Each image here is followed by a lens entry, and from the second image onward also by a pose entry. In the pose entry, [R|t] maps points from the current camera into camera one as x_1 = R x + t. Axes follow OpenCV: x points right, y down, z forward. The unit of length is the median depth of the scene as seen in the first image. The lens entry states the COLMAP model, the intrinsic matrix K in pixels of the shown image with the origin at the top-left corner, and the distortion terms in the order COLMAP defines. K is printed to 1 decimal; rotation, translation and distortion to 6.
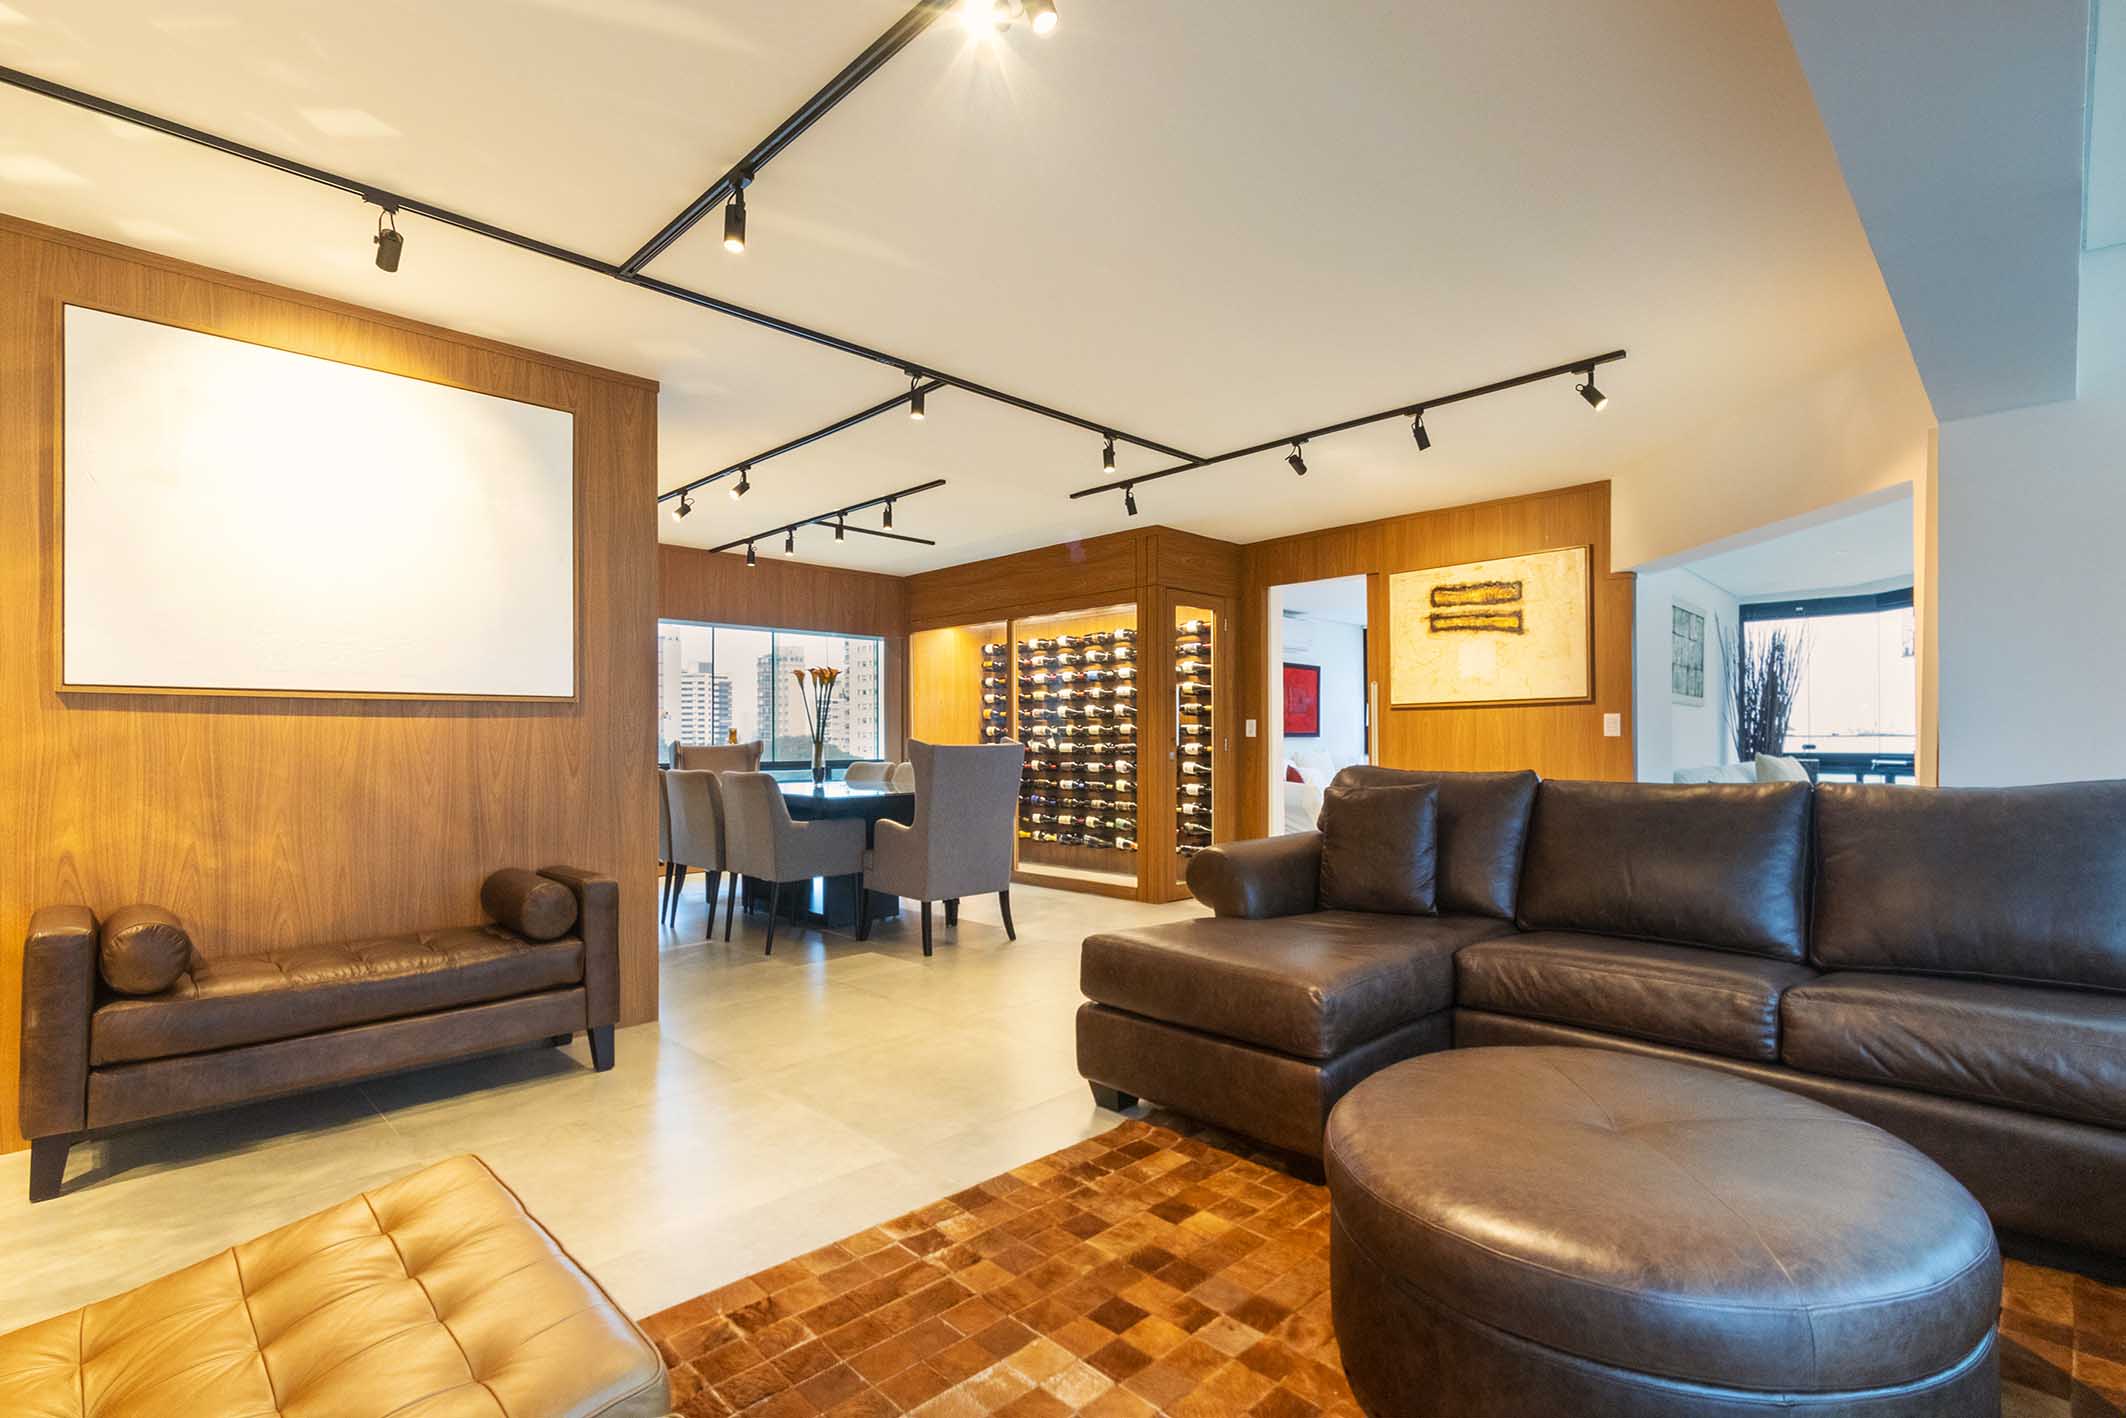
lens RADIAL K [[992.1, 0, 1045.4], [0, 992.1, 730.6], [0, 0, 1]] dist [0.000036, 0.000353]
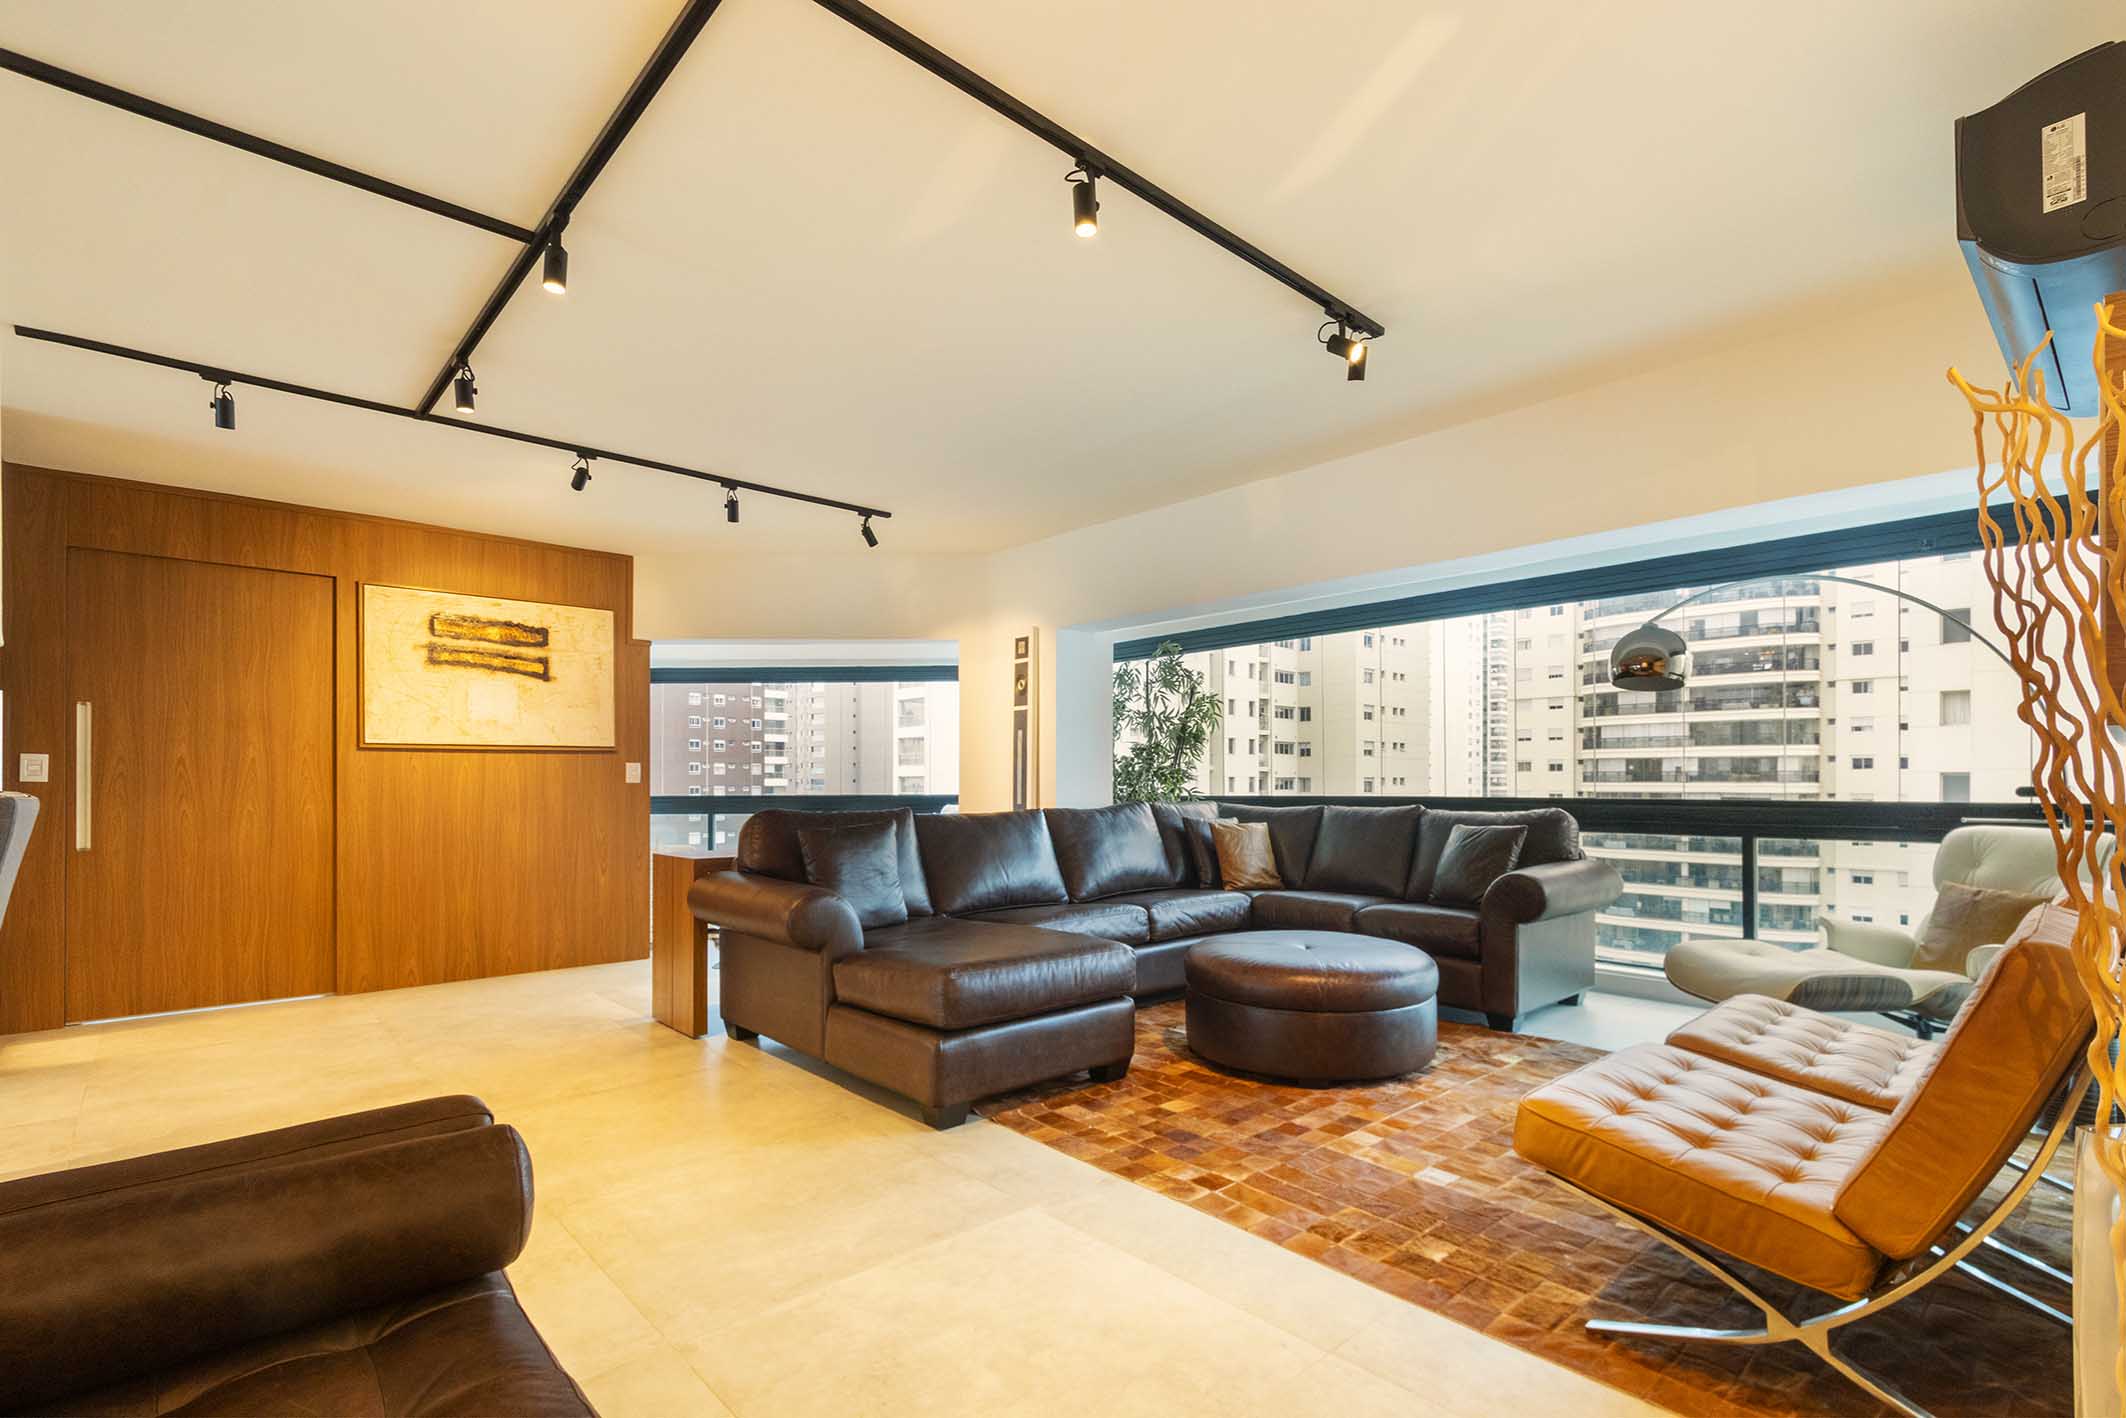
lens RADIAL K [[992.1, 0, 1090.8], [0, 992.1, 774.4], [0, 0, 1]] dist [0.000036, 0.000353]
pose [[0.019921, 0.006232, 0.999782, -0.544461], [-0.010262, 0.999929, -0.006029, -0.001238], [-0.999749, -0.010140, 0.019984, 0.438351]]
